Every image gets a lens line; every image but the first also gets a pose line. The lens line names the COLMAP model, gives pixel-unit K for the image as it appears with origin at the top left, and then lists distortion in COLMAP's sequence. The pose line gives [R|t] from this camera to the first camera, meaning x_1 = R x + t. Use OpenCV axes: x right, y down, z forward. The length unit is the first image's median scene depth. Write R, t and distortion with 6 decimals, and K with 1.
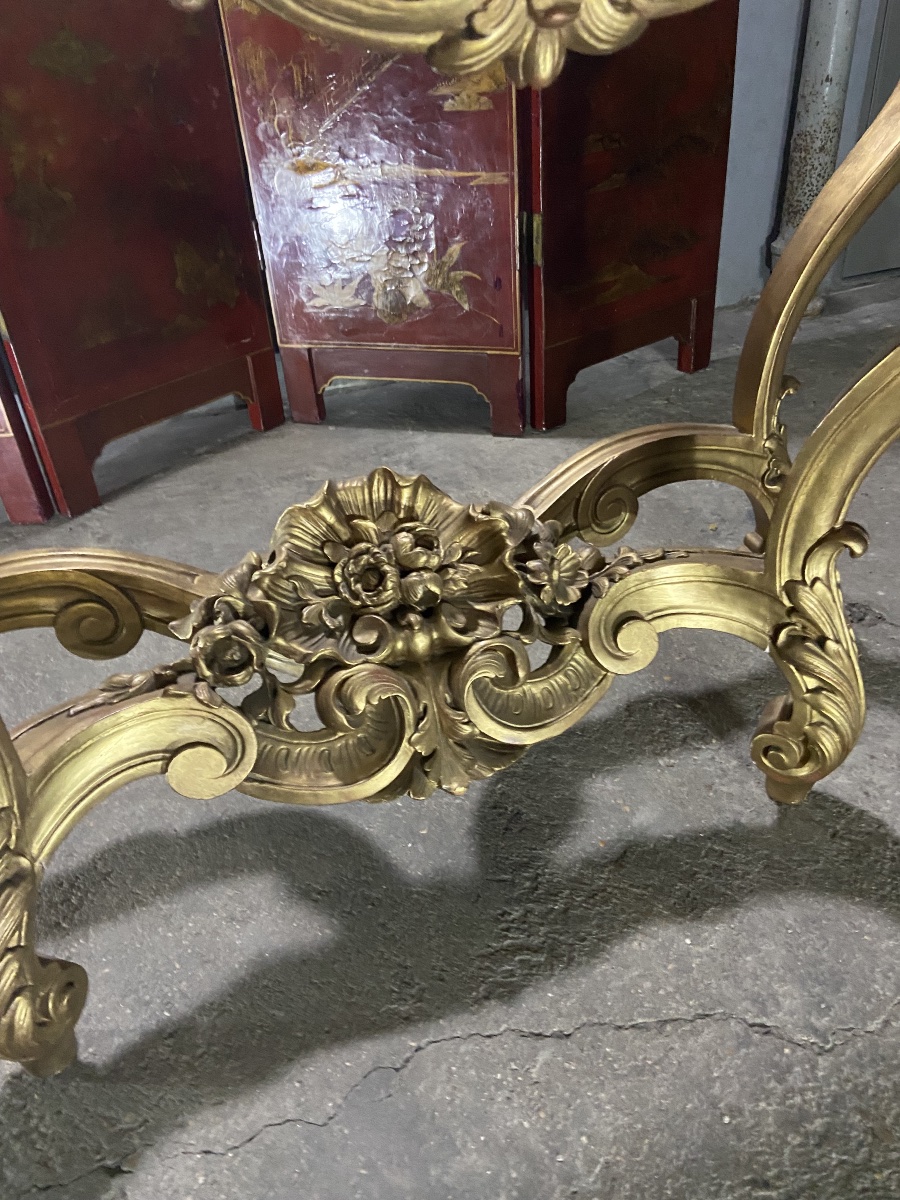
lens RADIAL K [[905.4, 0, 441.1], [0, 905.4, 585.5], [0, 0, 1]] dist [0.113627, -0.140452]
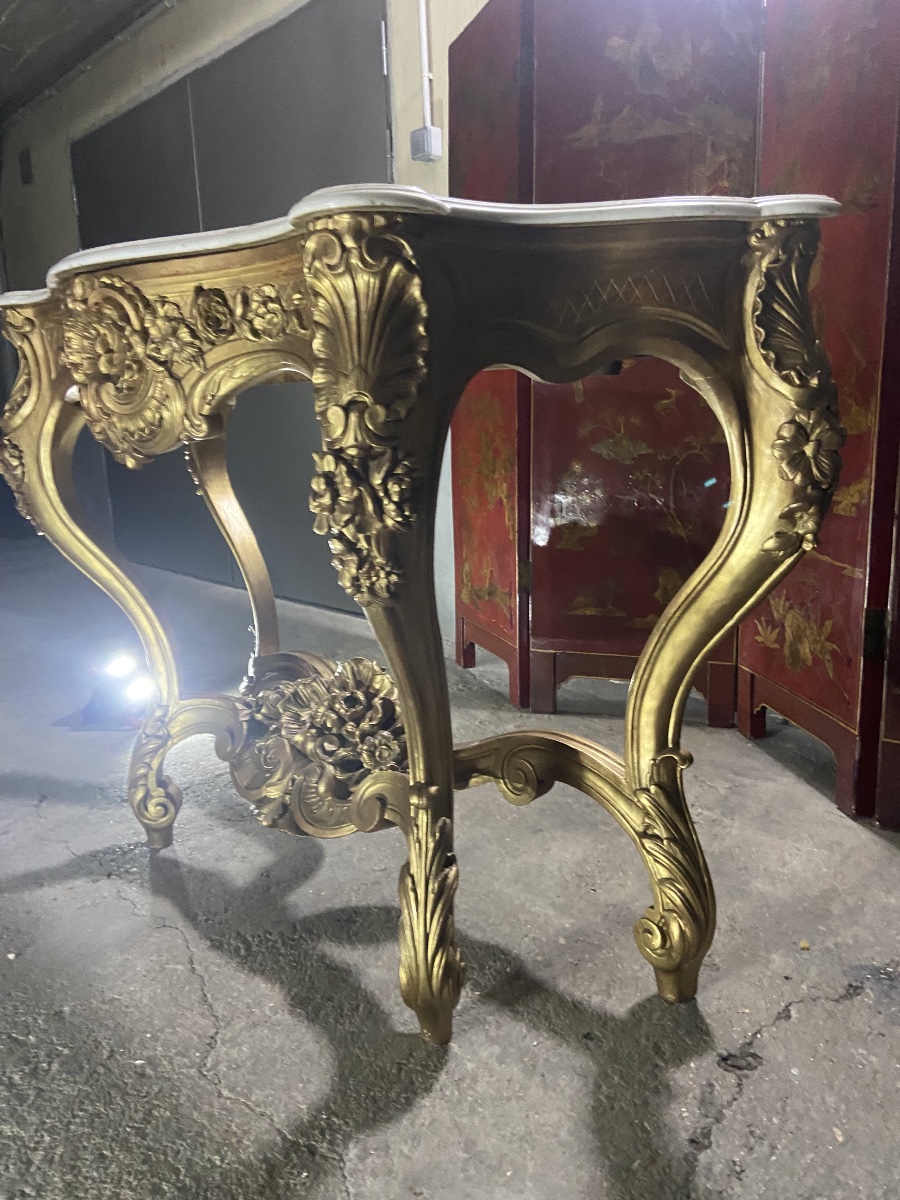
lens RADIAL K [[905.4, 0, 441.1], [0, 905.4, 585.5], [0, 0, 1]] dist [0.113627, -0.140452]
pose [[0.385703, 0.219064, -0.896239, 1.514269], [-0.503449, 0.864007, -0.005478, -0.311691], [0.773157, 0.453324, 0.443538, 0.250549]]
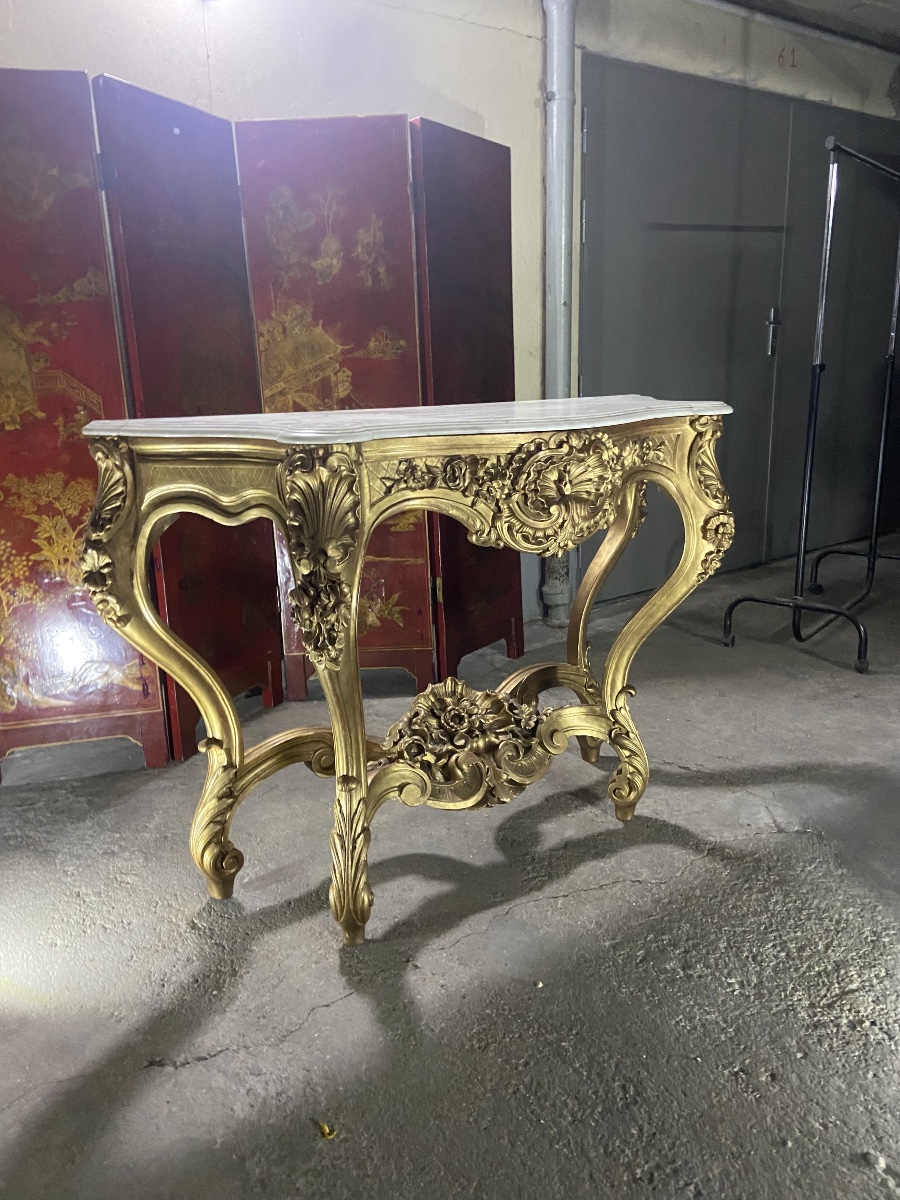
lens RADIAL K [[900.9, 0, 454.6], [0, 900.9, 582.8], [0, 0, 1]] dist [0.116210, -0.124988]
pose [[0.958173, -0.033505, 0.284223, -0.723982], [0.133425, 0.930889, -0.340065, 0.451505], [-0.253186, 0.363763, 0.896422, -1.244285]]
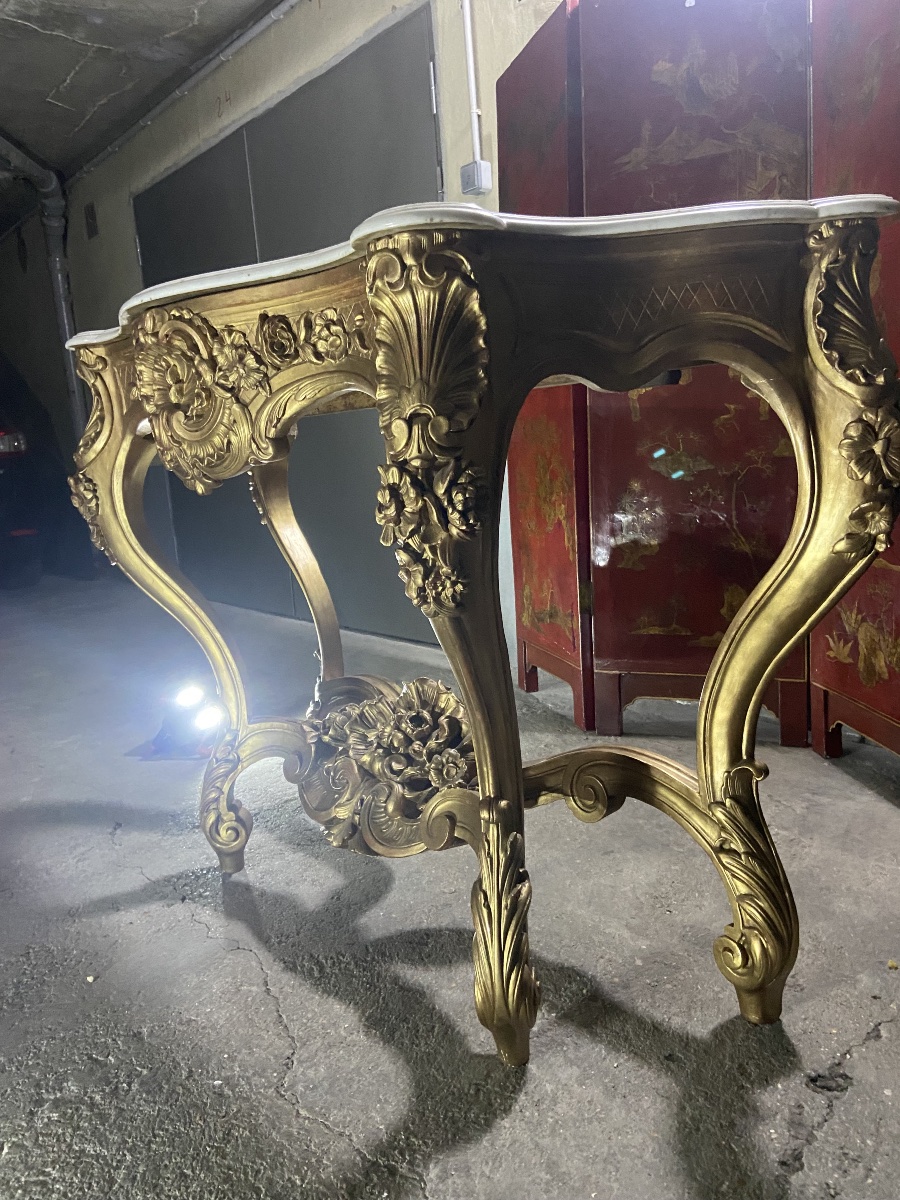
lens RADIAL K [[906.7, 0, 446.5], [0, 906.7, 588.4], [0, 0, 1]] dist [0.112987, -0.141489]
pose [[0.339637, 0.176384, -0.923870, 1.524465], [-0.481528, 0.876377, -0.009705, -0.277165], [0.807946, 0.448165, 0.382584, 0.252968]]
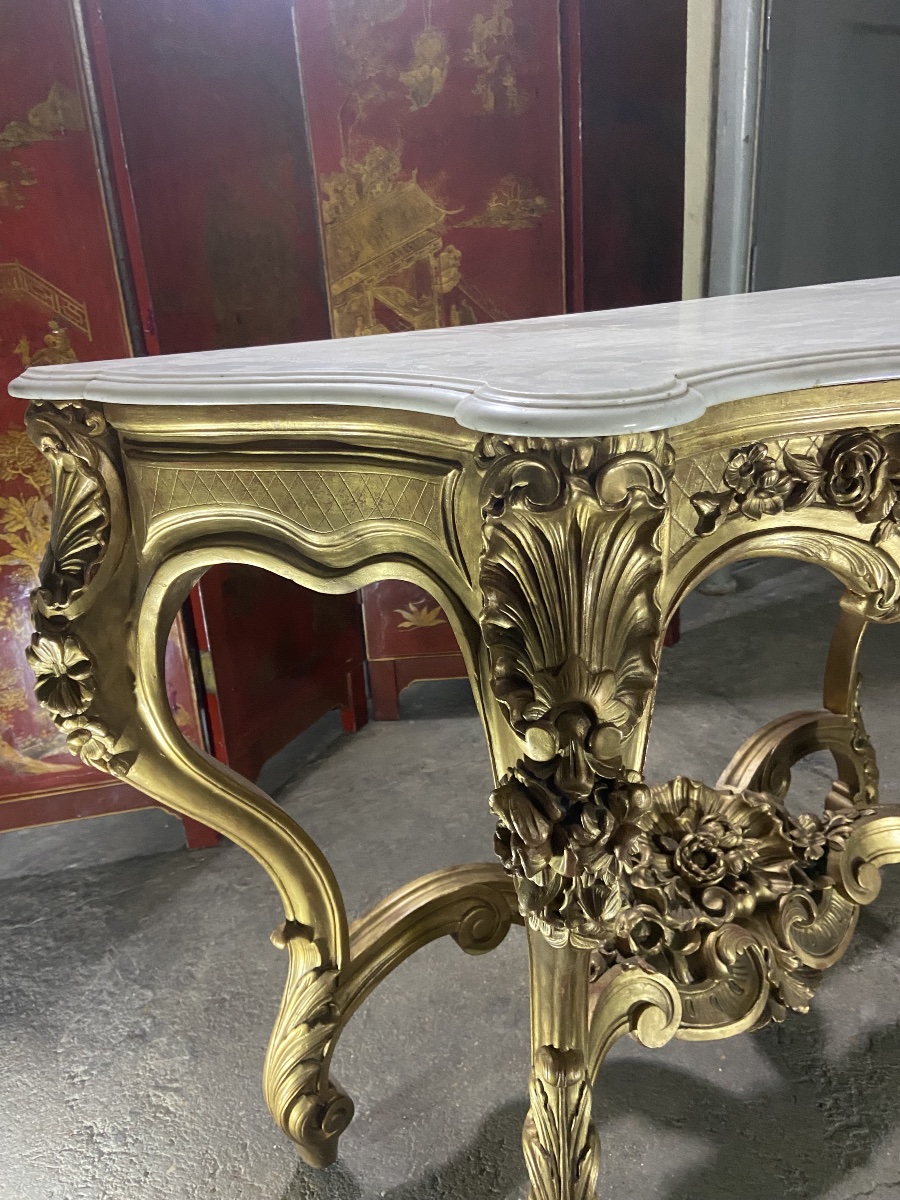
lens RADIAL K [[906.7, 0, 446.5], [0, 906.7, 588.4], [0, 0, 1]] dist [0.112987, -0.141489]
pose [[0.970496, -0.079681, 0.227571, -0.720400], [0.134125, 0.962721, -0.234901, -0.124503], [-0.200370, 0.258493, 0.945004, -0.363301]]
